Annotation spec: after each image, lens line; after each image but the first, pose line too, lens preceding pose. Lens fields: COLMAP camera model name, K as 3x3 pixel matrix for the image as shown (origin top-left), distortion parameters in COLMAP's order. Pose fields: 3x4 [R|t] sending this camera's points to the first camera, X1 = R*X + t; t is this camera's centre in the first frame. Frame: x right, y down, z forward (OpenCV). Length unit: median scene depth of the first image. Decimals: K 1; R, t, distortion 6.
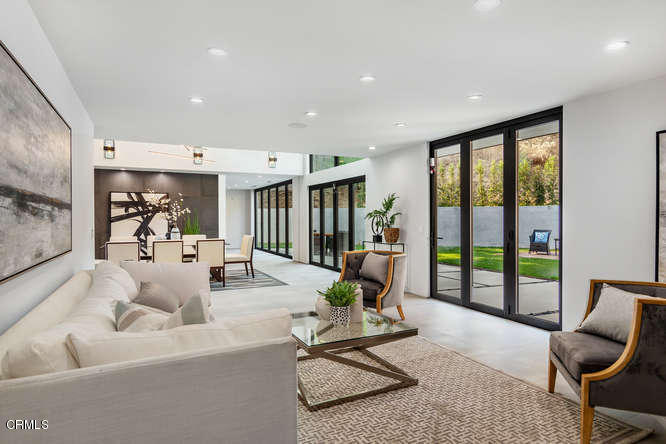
lens RADIAL K [[368.9, 0, 338.1], [0, 368.9, 219.0], [0, 0, 1]] dist [0.001914, -0.001995]
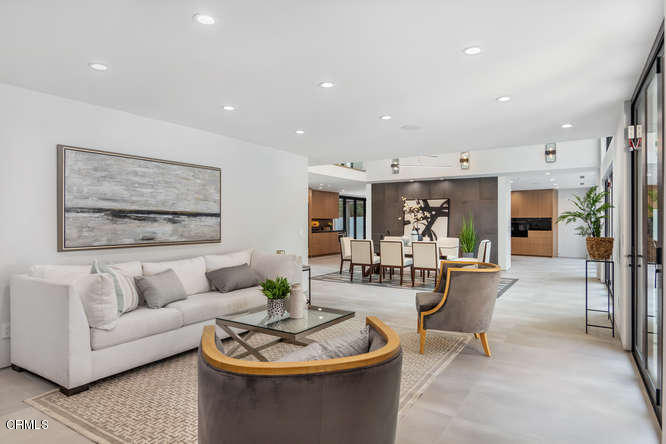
lens RADIAL K [[378.3, 0, 337.1], [0, 378.3, 222.2], [0, 0, 1]] dist [-0.007345, -0.000702]
pose [[0.507545, 0.006120, -0.861604, 0.342392], [-0.007326, 0.999969, 0.002787, -0.002033], [0.861594, 0.004898, 0.507574, 0.168561]]
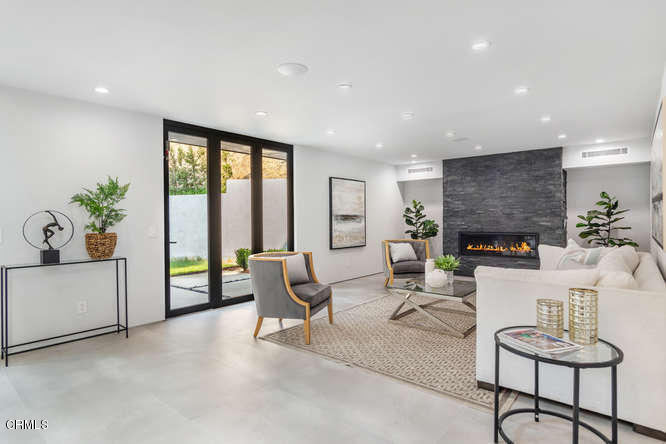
lens RADIAL K [[357.1, 0, 336.0], [0, 357.1, 222.7], [0, 0, 1]] dist [0.001700, 0.000581]
pose [[-0.388113, -0.004207, 0.921602, -0.373148], [0.011909, 0.999883, 0.009580, 0.003989], [-0.921535, 0.014694, -0.388017, 0.612575]]
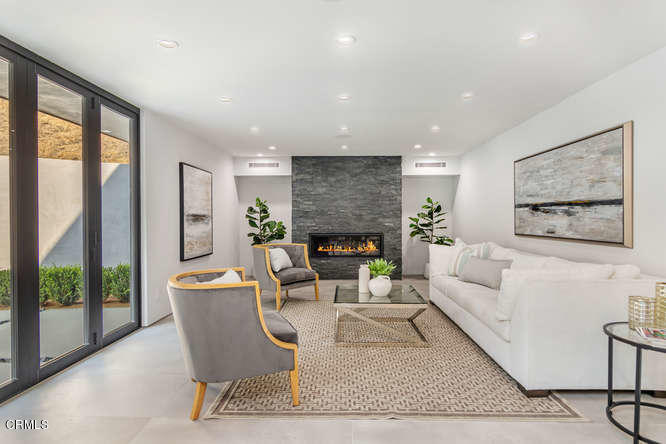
lens RADIAL K [[368.9, 0, 332.9], [0, 368.9, 220.6], [0, 0, 1]] dist [0.001914, -0.001995]
pose [[-0.876863, 0.003651, 0.480726, -0.160992], [0.008060, 0.999942, 0.007109, 0.002820], [-0.480672, 0.010108, -0.876842, 0.713041]]
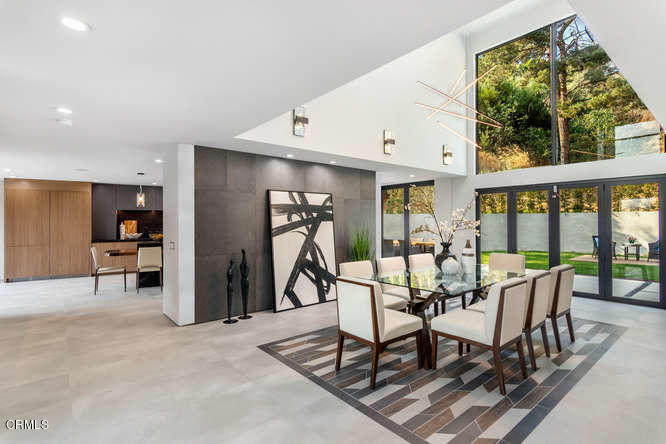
lens RADIAL K [[326.4, 0, 338.5], [0, 326.4, 218.8], [0, 0, 1]] dist [0.003900, -0.002760]
pose [[0.972855, 0.000542, 0.231414, -0.623295], [0.000989, 0.999978, -0.006499, -0.017922], [-0.231412, 0.006551, 0.972834, 0.400864]]
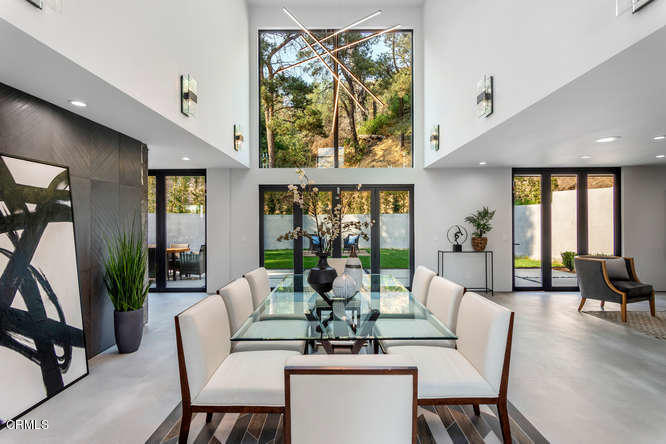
lens RADIAL K [[326.4, 0, 331.3], [0, 326.4, 220.2], [0, 0, 1]] dist [0.003900, -0.002760]
pose [[0.463079, 0.004372, 0.886306, -0.655203], [0.003336, 0.999972, -0.006675, -0.015845], [-0.886311, 0.006048, 0.463052, 0.657952]]
